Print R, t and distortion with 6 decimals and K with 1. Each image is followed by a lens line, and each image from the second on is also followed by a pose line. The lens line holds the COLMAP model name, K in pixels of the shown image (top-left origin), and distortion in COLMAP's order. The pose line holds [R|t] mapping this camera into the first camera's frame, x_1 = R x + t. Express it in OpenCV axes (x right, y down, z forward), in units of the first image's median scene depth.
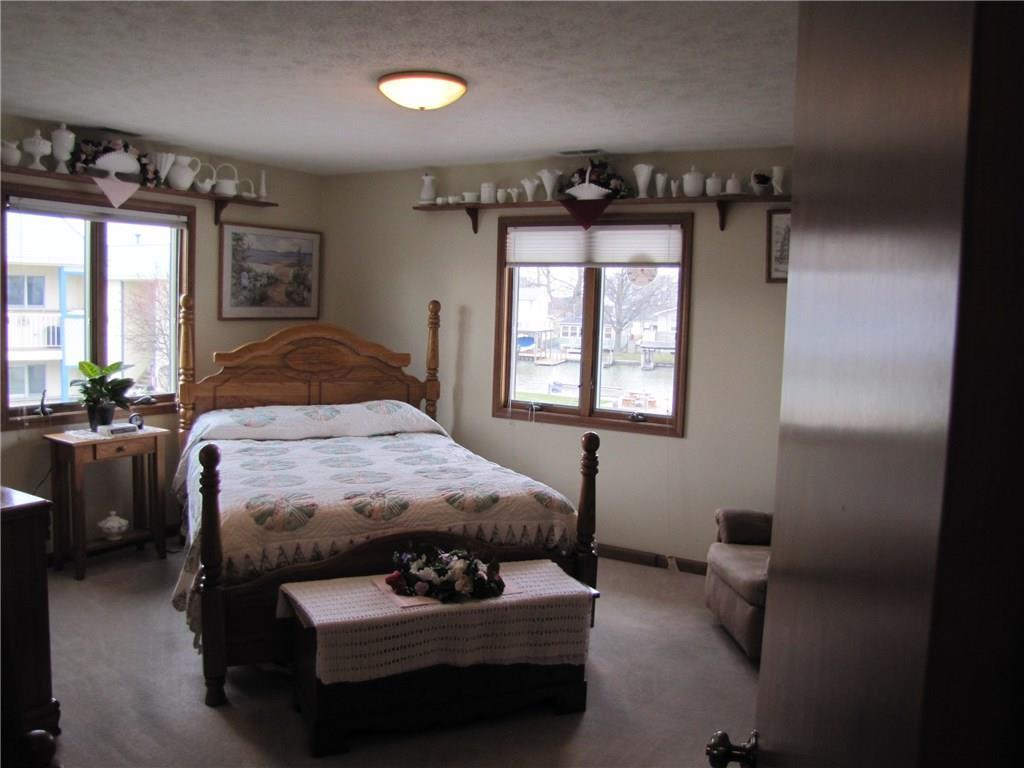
lens RADIAL K [[854.0, 0, 485.7], [0, 854.0, 385.9], [0, 0, 1]] dist [-0.177589, 0.151310]
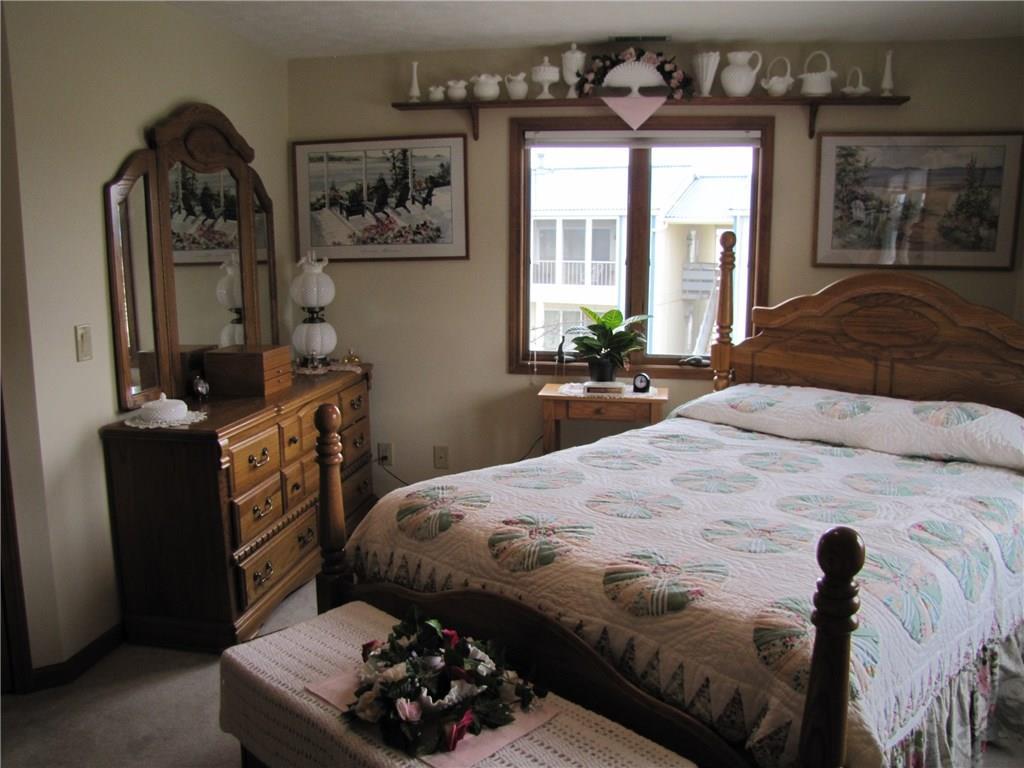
lens RADIAL K [[854.0, 0, 485.7], [0, 854.0, 385.9], [0, 0, 1]] dist [-0.177589, 0.151310]
pose [[0.369495, 0.124321, -0.920879, 0.289147], [-0.081461, 0.991528, 0.101174, -0.026168], [0.925655, 0.037633, 0.376492, 0.490423]]
